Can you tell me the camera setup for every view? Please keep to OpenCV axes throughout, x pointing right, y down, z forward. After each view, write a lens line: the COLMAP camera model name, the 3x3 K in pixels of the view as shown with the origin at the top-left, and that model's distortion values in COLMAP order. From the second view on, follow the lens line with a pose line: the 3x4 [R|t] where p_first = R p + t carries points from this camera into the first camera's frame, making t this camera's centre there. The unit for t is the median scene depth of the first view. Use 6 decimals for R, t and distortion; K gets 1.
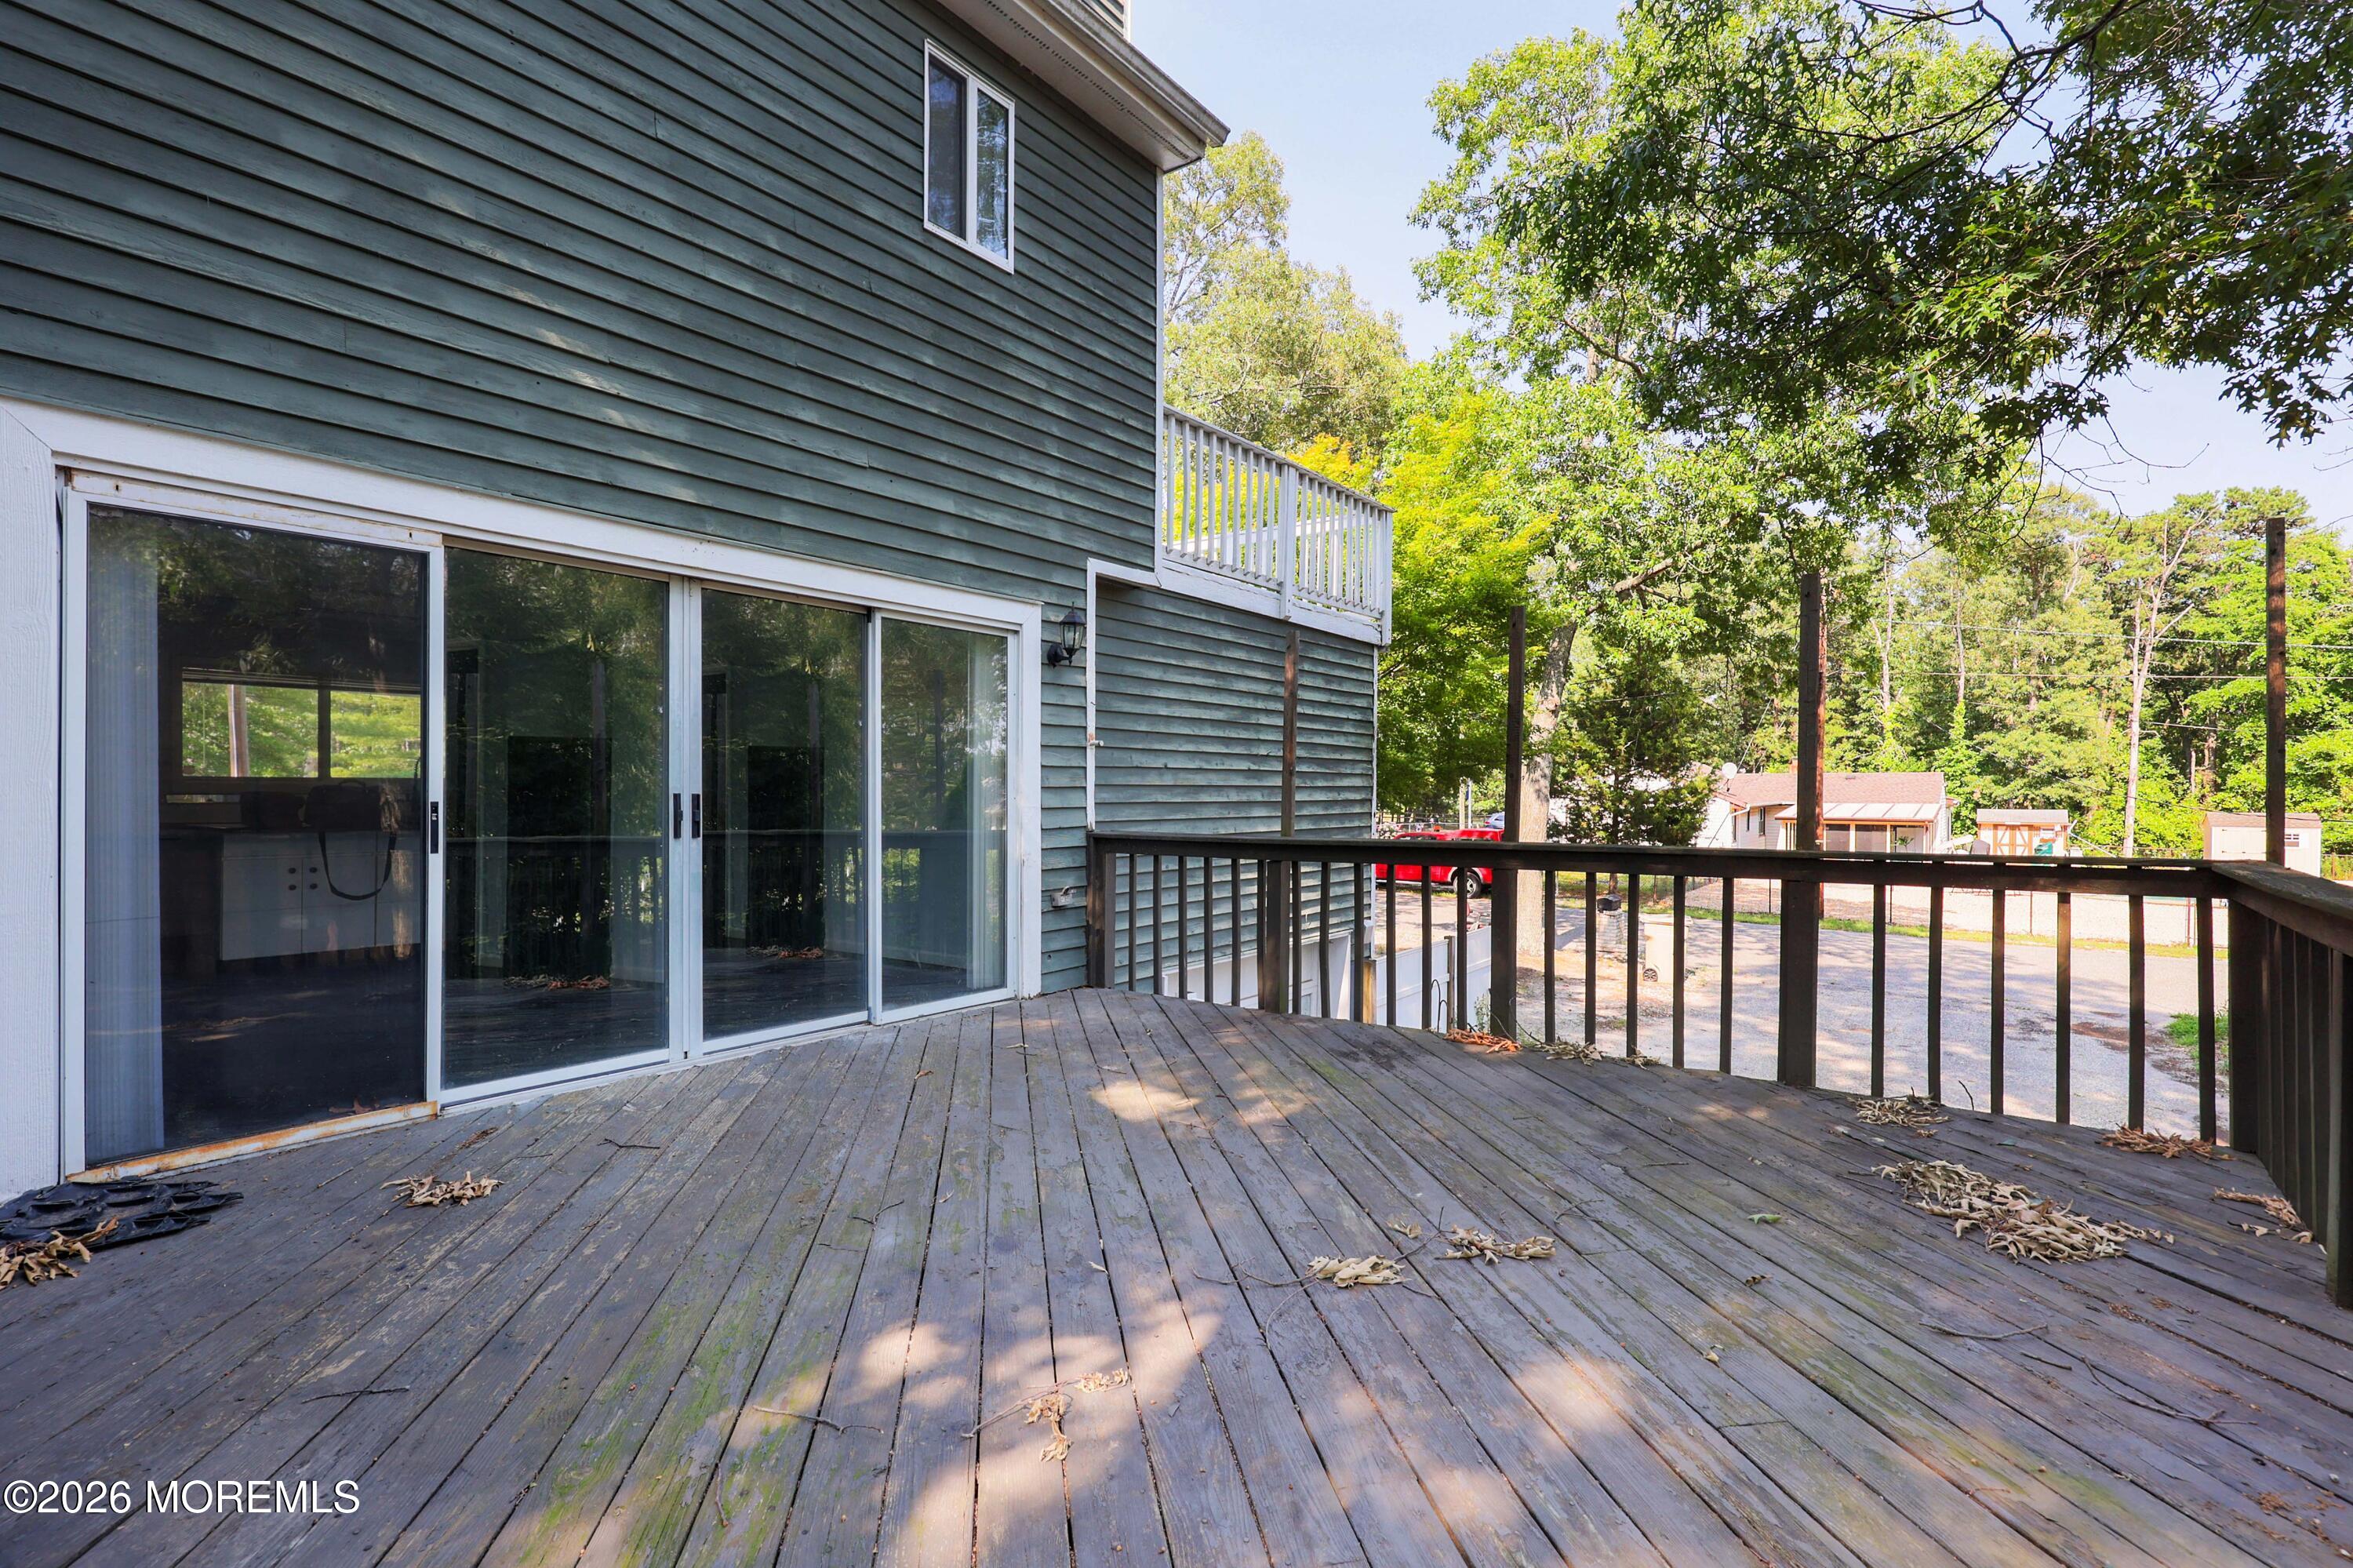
lens RADIAL K [[1113.0, 0, 1185.2], [0, 1113.0, 815.1], [0, 0, 1]] dist [0.006131, 0.000579]
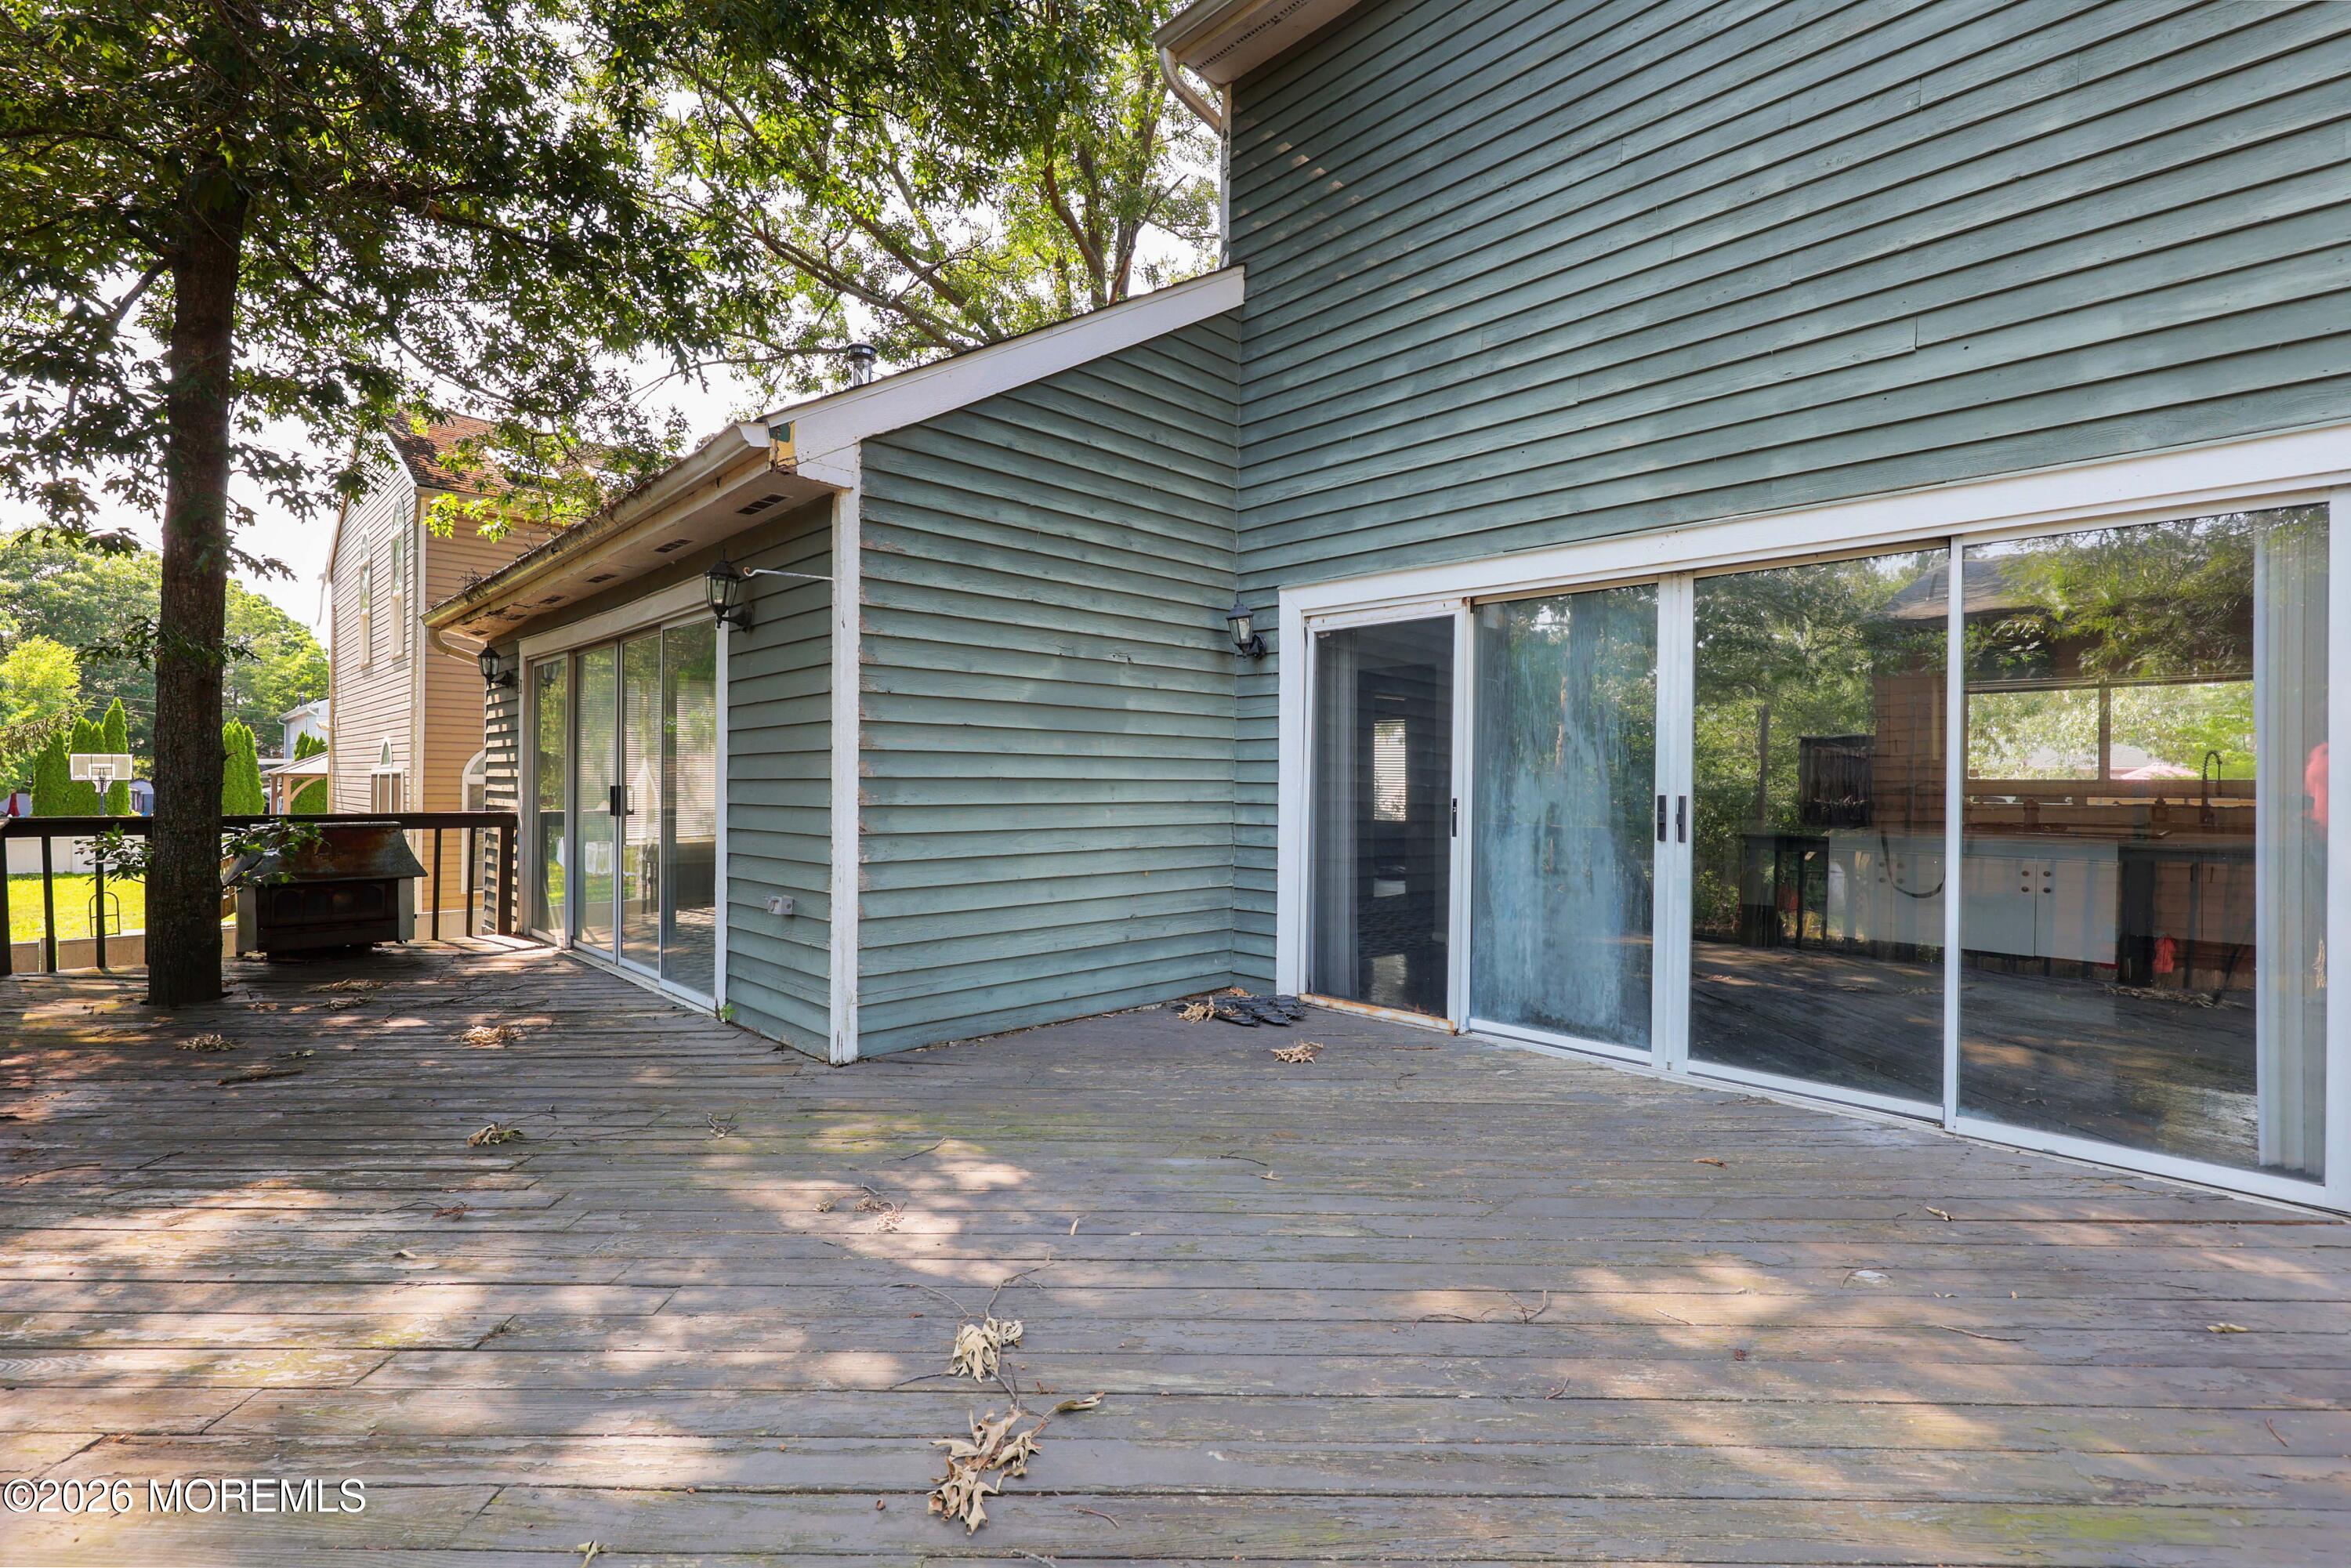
lens RADIAL K [[1082.8, 0, 1175.5], [0, 1082.8, 784.0], [0, 0, 1]] dist [-0.002010, -0.000091]
pose [[-0.176295, -0.001179, -0.984337, 0.564027], [-0.029872, 0.999545, 0.004153, -0.020705], [0.983884, 0.030136, -0.176250, 0.756387]]
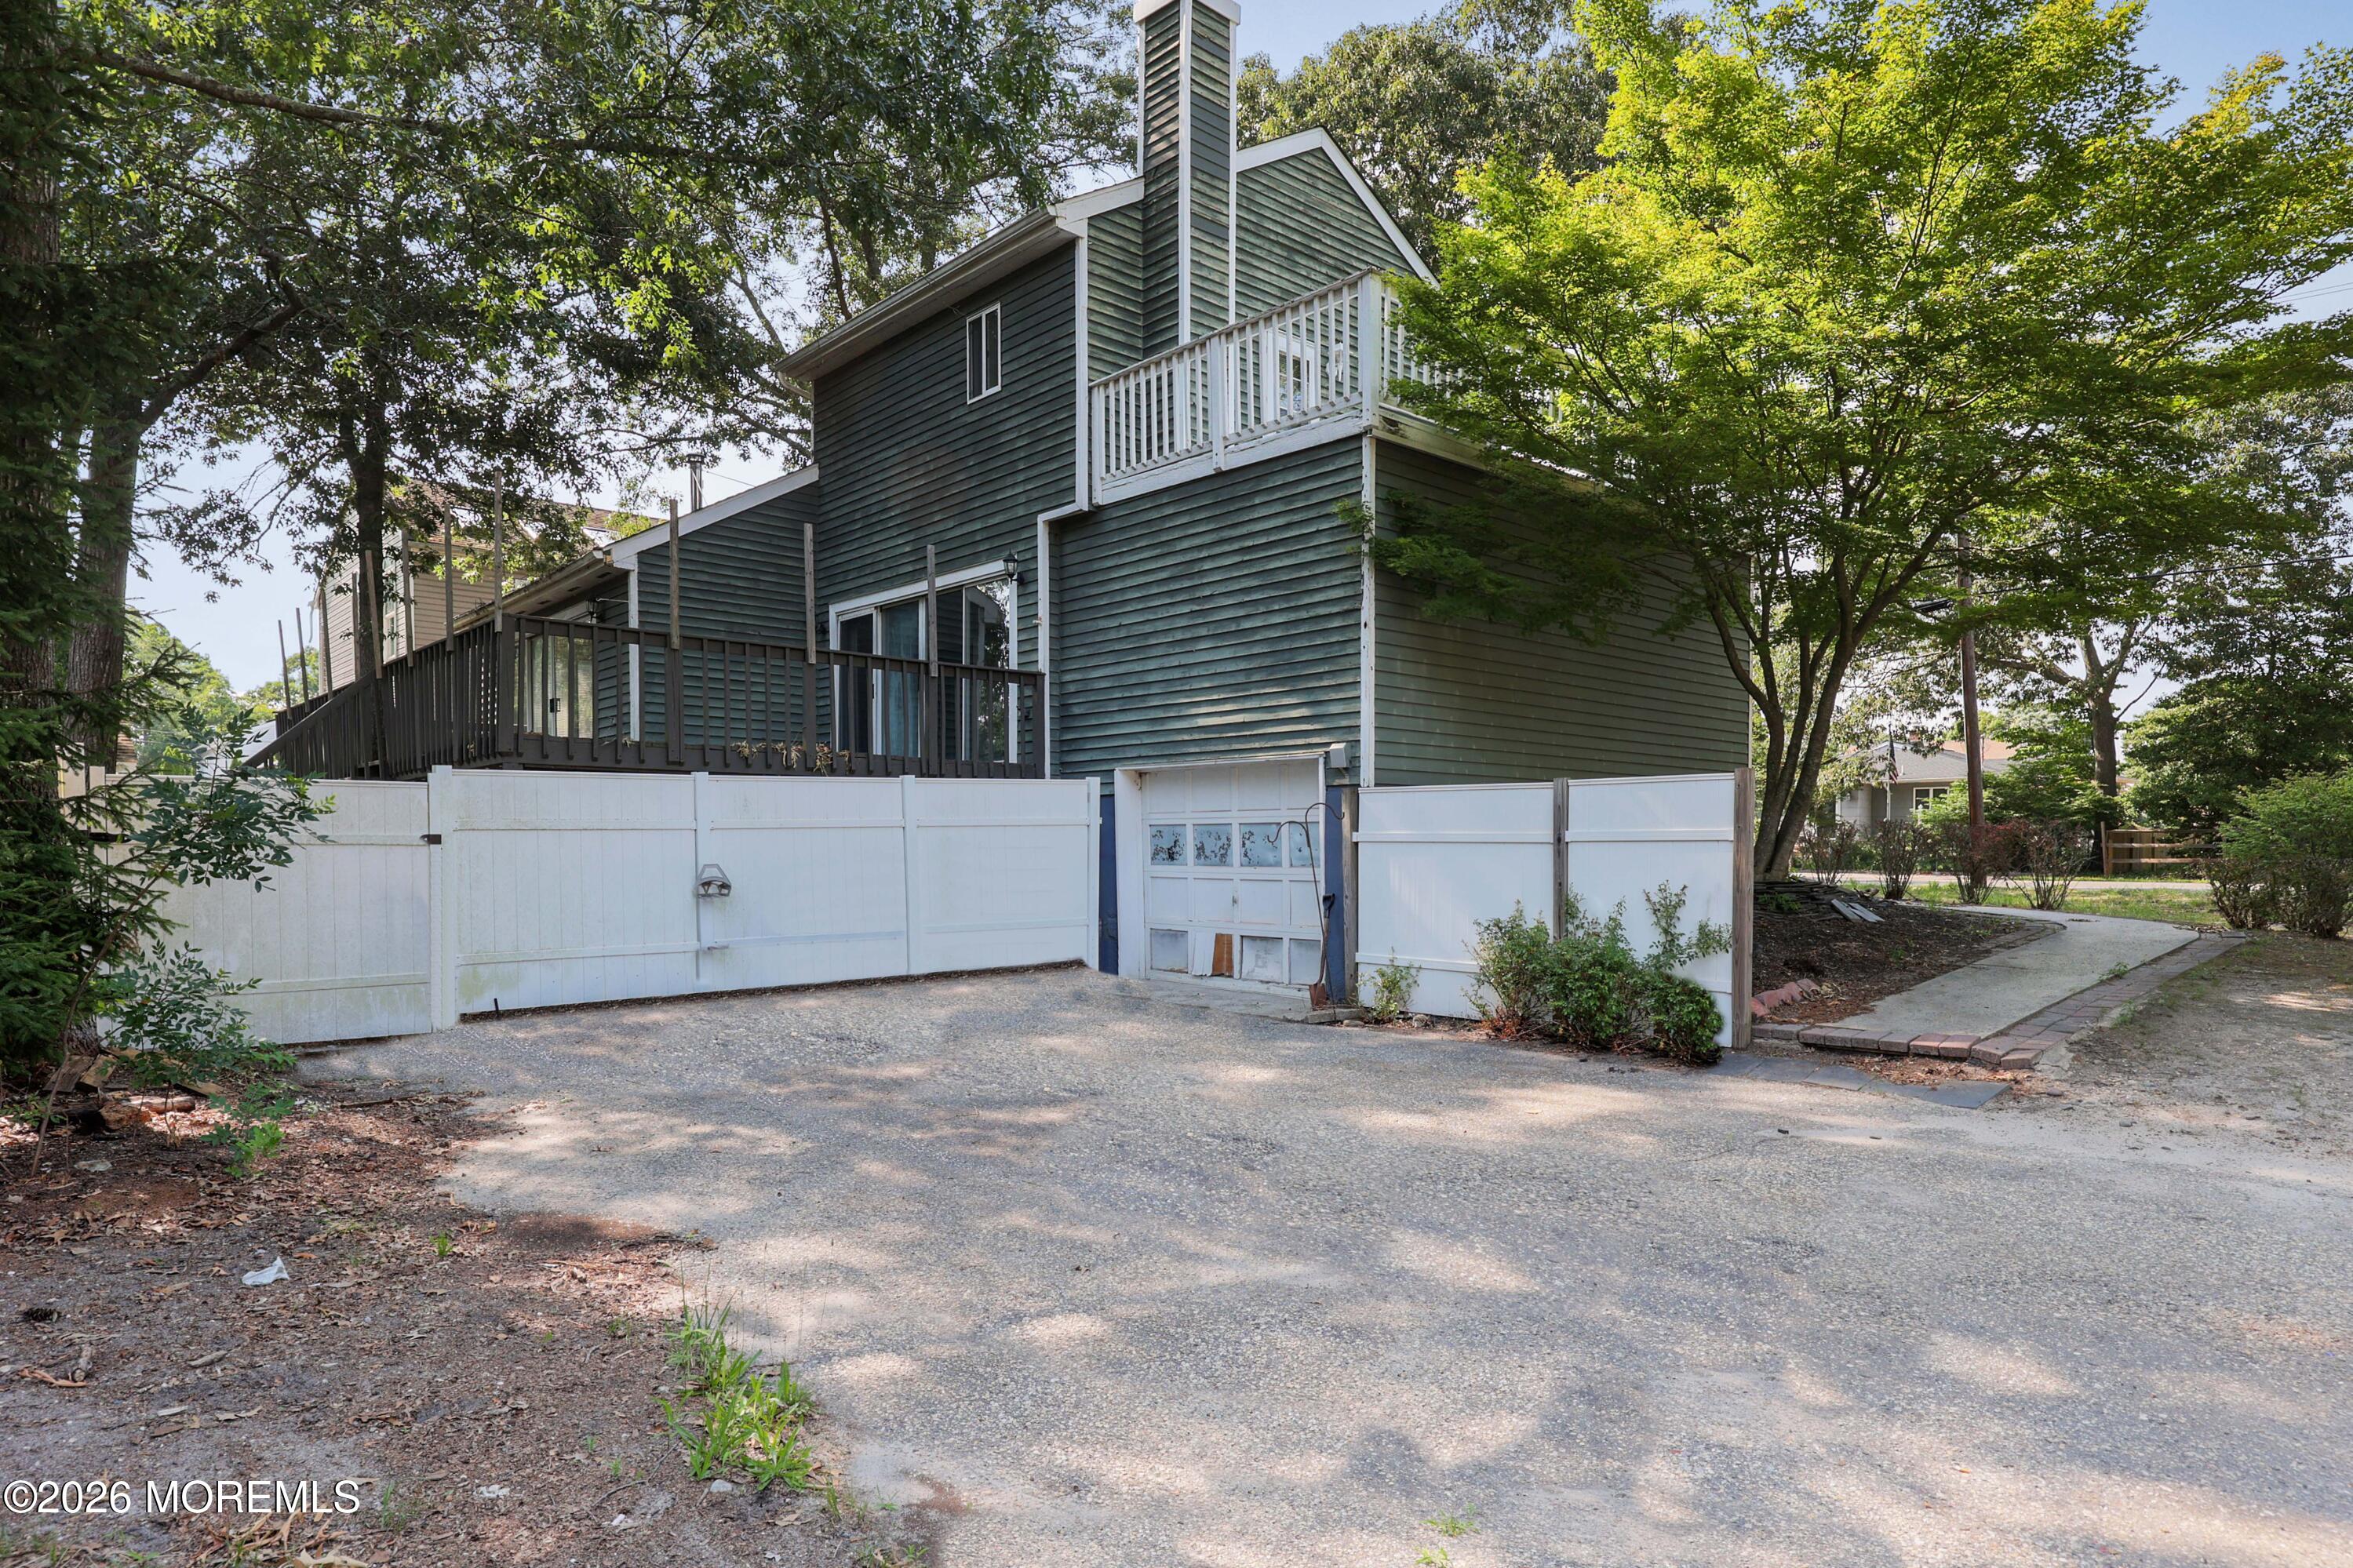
lens RADIAL K [[1283.2, 0, 1181.7], [0, 1283.2, 877.7], [0, 0, 1]] dist [-0.002627, -0.001024]
pose [[-0.188056, 0.027671, -0.981768, 2.605812], [-0.022449, 0.999221, 0.032463, 0.369768], [0.981902, 0.028144, -0.187288, 2.277771]]
